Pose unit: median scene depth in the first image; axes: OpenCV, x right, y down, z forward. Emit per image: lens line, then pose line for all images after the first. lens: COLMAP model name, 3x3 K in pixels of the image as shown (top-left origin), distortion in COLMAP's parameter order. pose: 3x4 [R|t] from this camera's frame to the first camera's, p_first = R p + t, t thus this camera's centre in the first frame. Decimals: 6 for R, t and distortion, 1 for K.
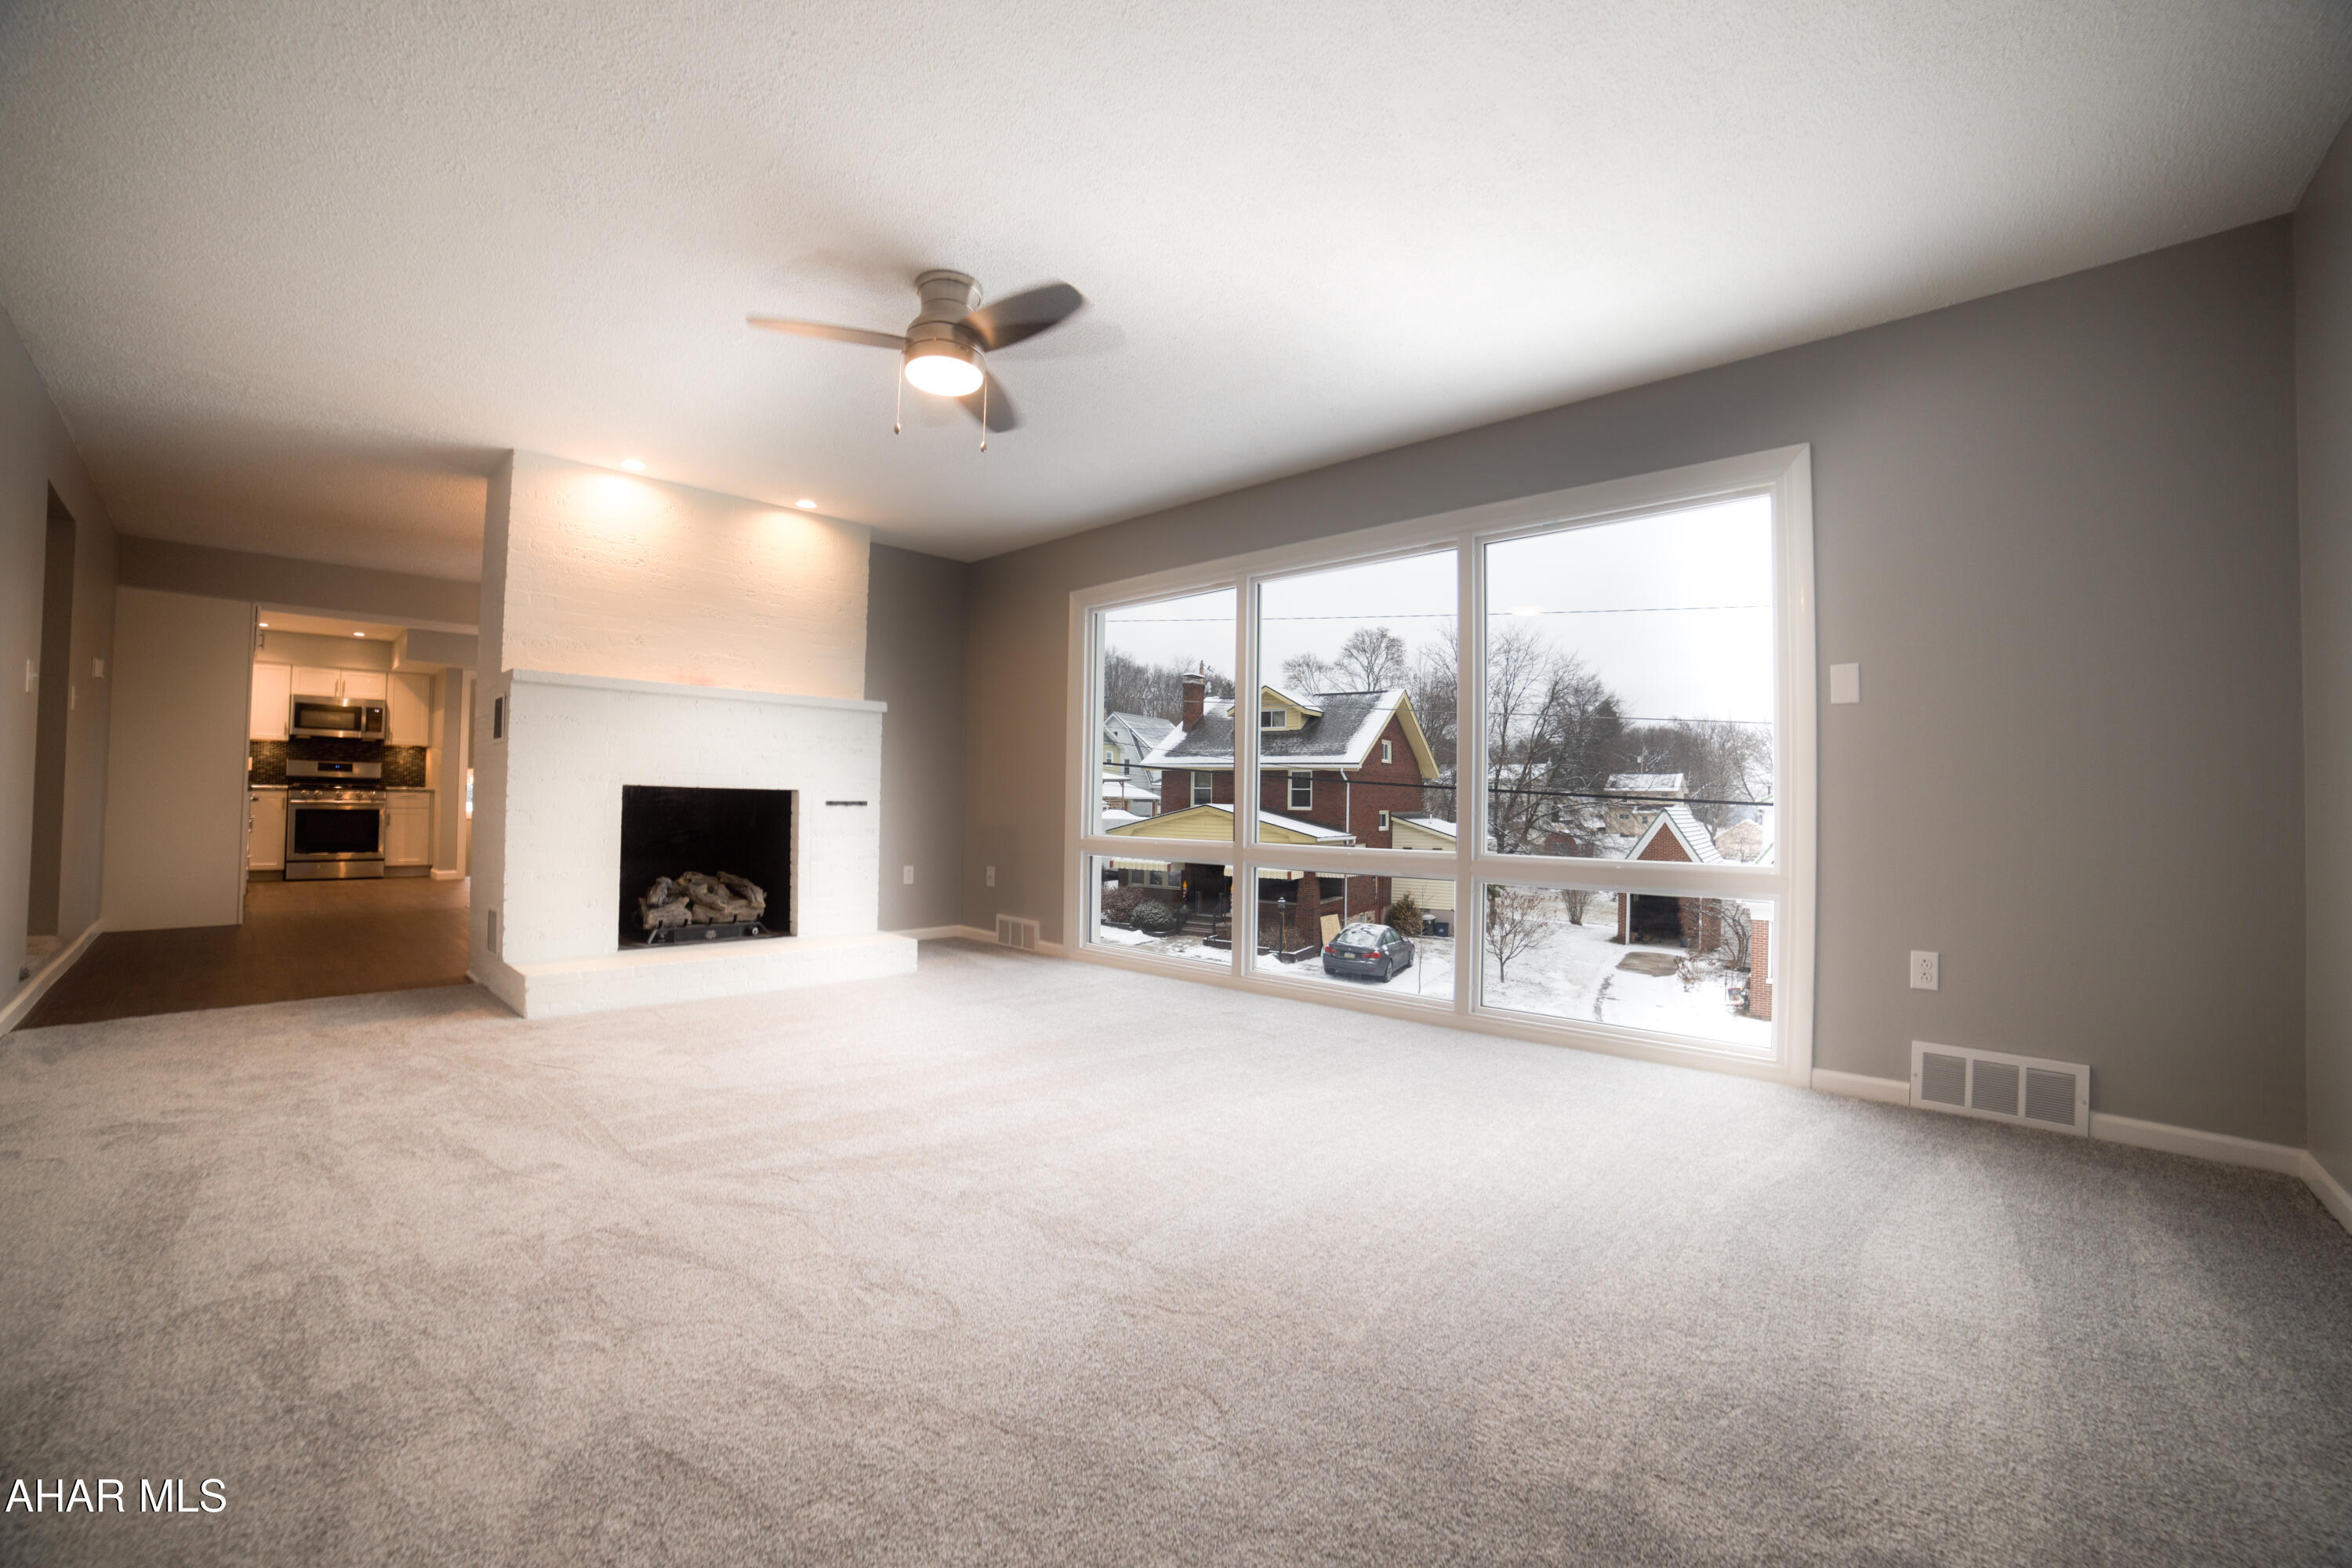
lens RADIAL K [[954.7, 0, 1172.2], [0, 954.7, 778.6], [0, 0, 1]] dist [-0.118406, 0.044967]
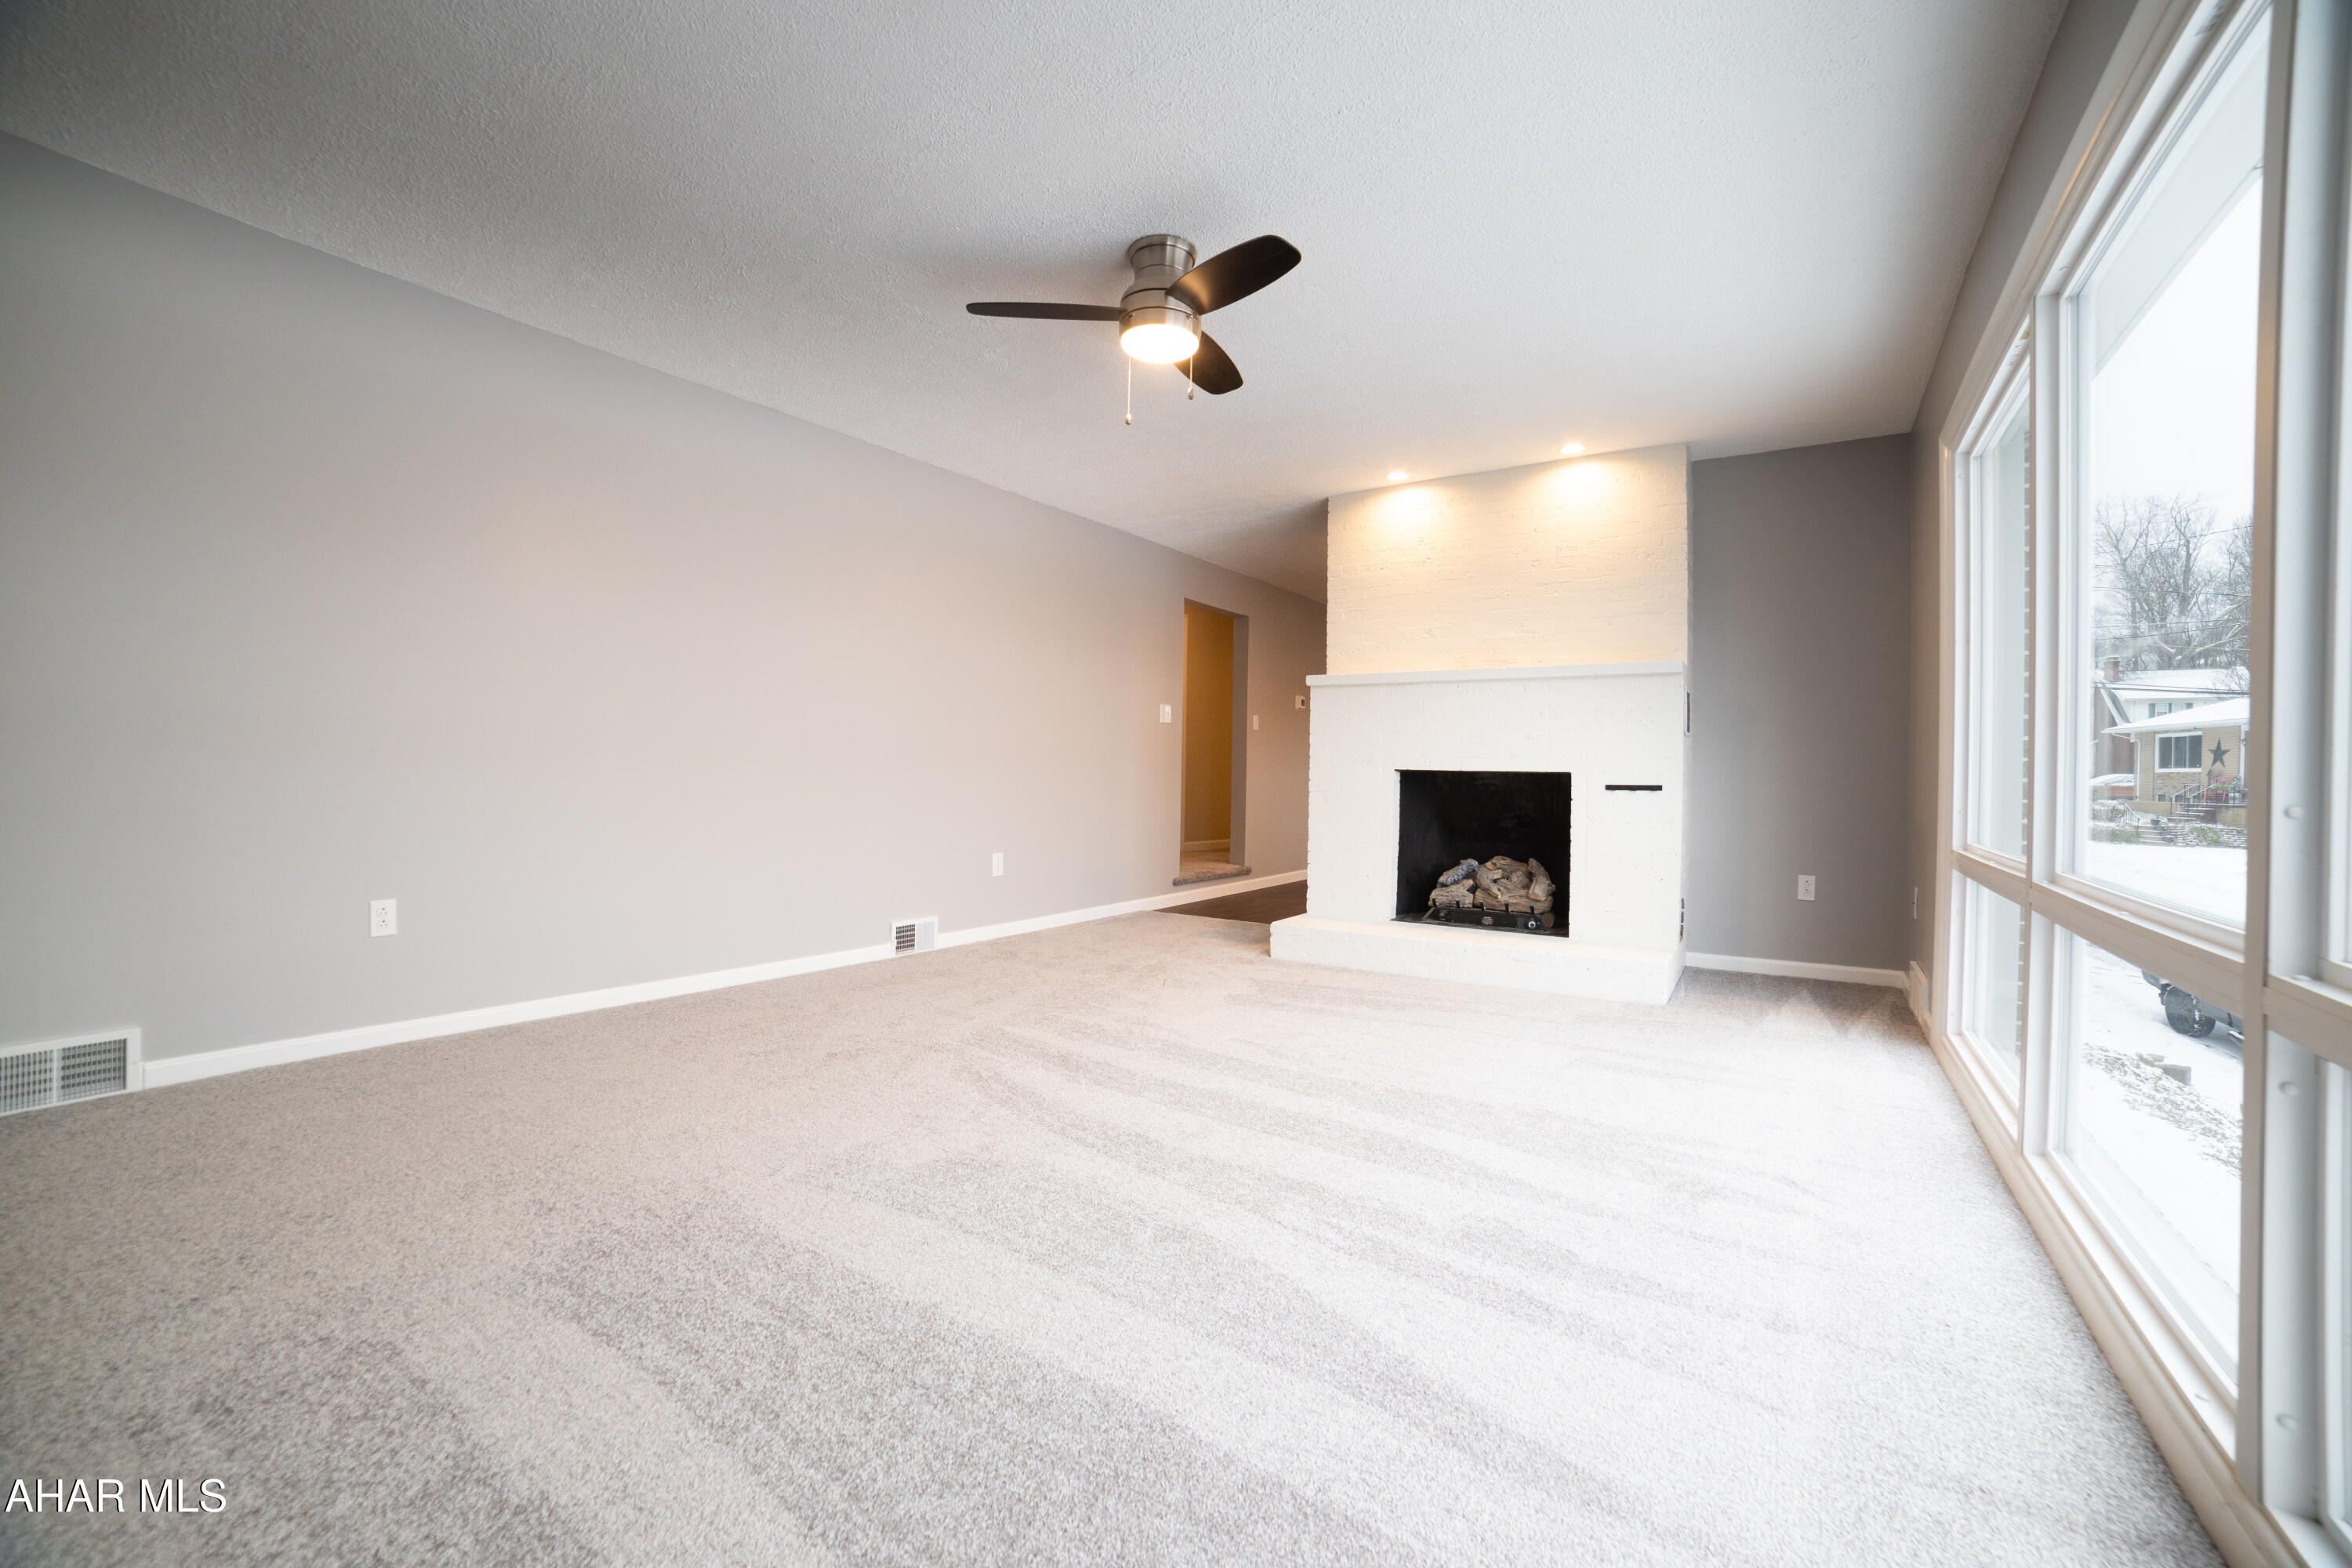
lens RADIAL K [[954.7, 0, 1172.2], [0, 954.7, 778.6], [0, 0, 1]] dist [-0.118406, 0.044967]
pose [[0.143044, -0.008719, -0.989678, 0.444589], [0.013733, 0.999882, -0.006824, 0.019890], [0.989621, -0.012616, 0.143147, 0.530166]]
